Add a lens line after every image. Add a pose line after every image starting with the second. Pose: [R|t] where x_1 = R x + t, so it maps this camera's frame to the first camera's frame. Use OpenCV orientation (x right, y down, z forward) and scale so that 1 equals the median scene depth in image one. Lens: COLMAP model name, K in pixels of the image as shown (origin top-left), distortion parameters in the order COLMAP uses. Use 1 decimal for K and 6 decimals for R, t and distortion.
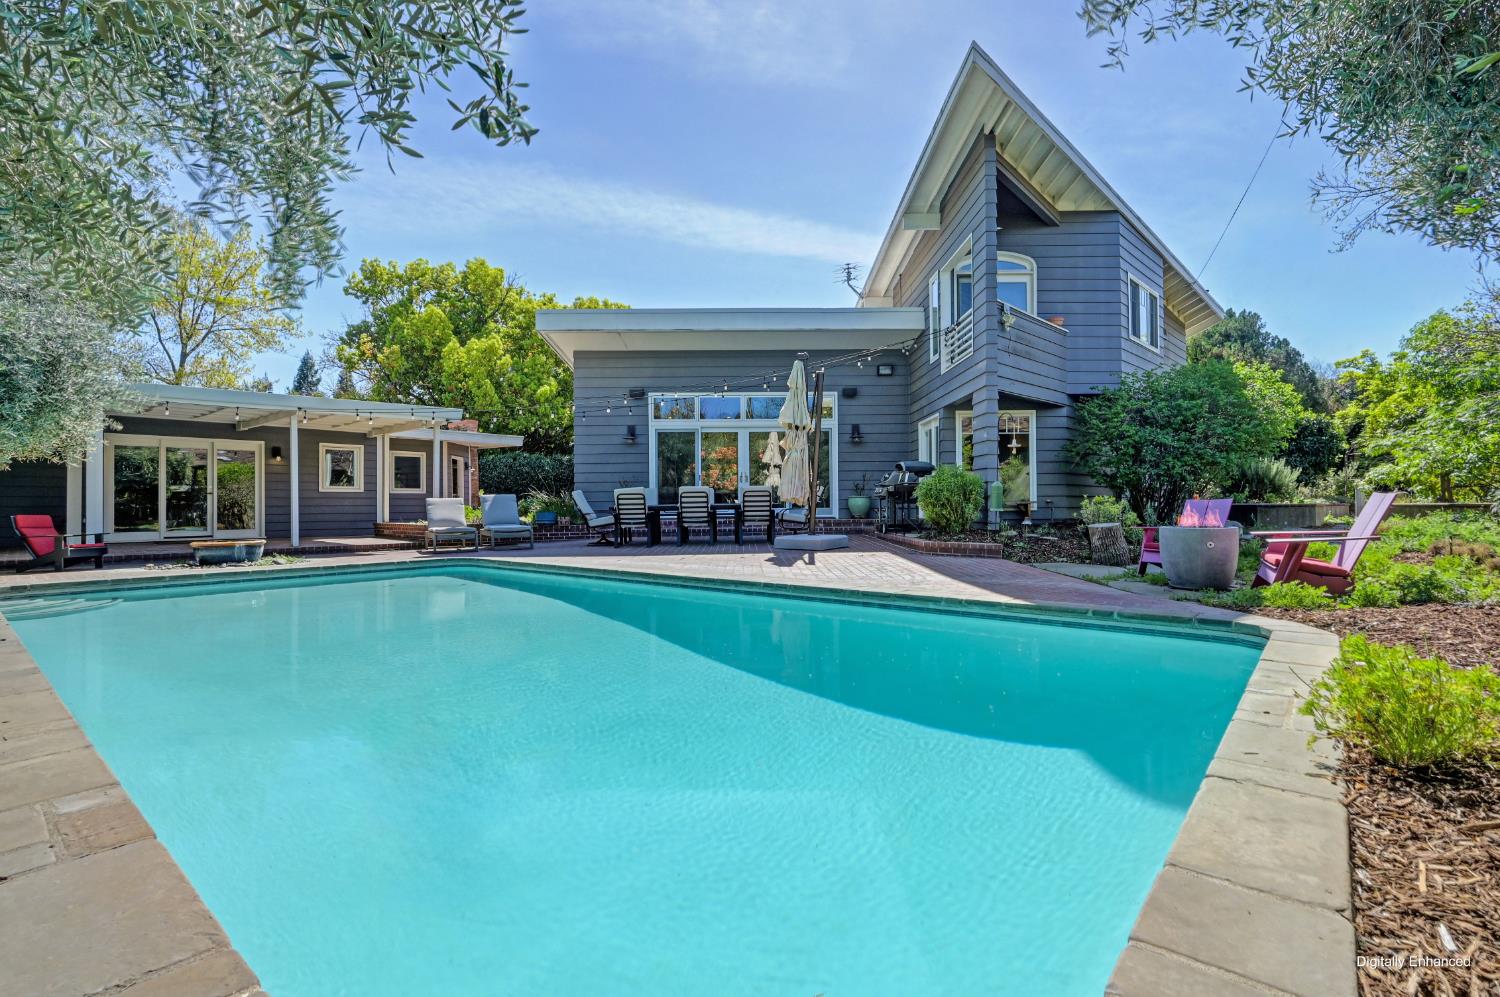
lens RADIAL K [[694.3, 0, 745.4], [0, 694.3, 497.4], [0, 0, 1]] dist [0.000960, 0.000254]
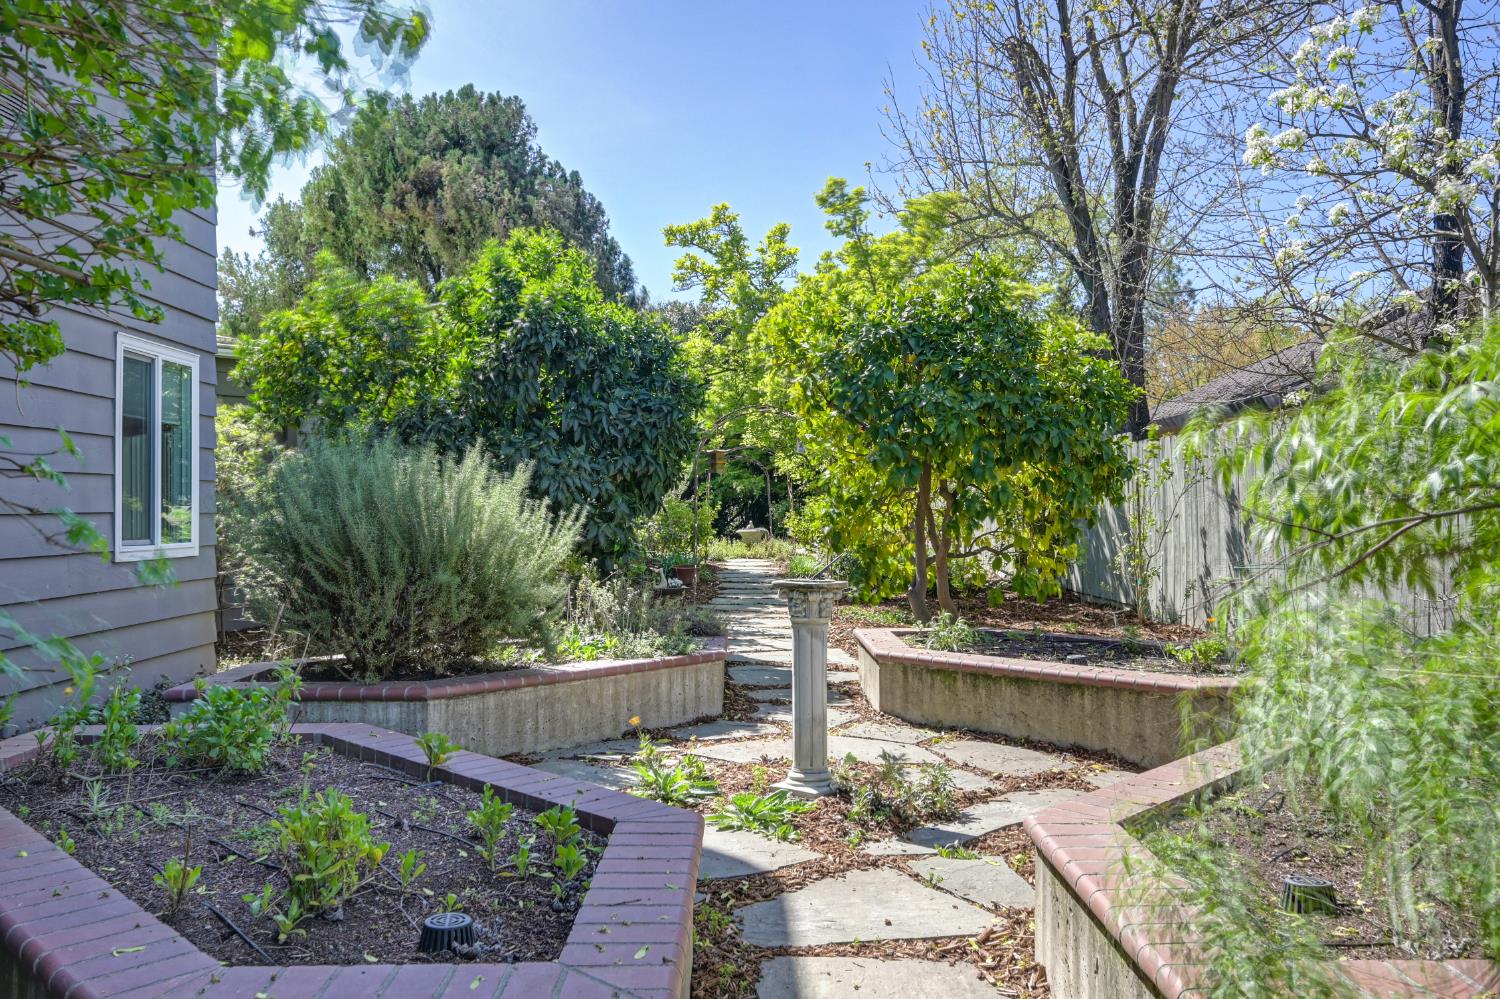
lens RADIAL K [[1140.6, 0, 750.0], [0, 1140.6, 499.5], [0, 0, 1]] dist [0.000298, 0.000011]
pose [[0.697295, 0.008664, 0.716732, 0.401794], [-0.012330, 0.999924, -0.000091, -0.032875], [-0.716678, -0.008774, 0.697349, 0.494426]]
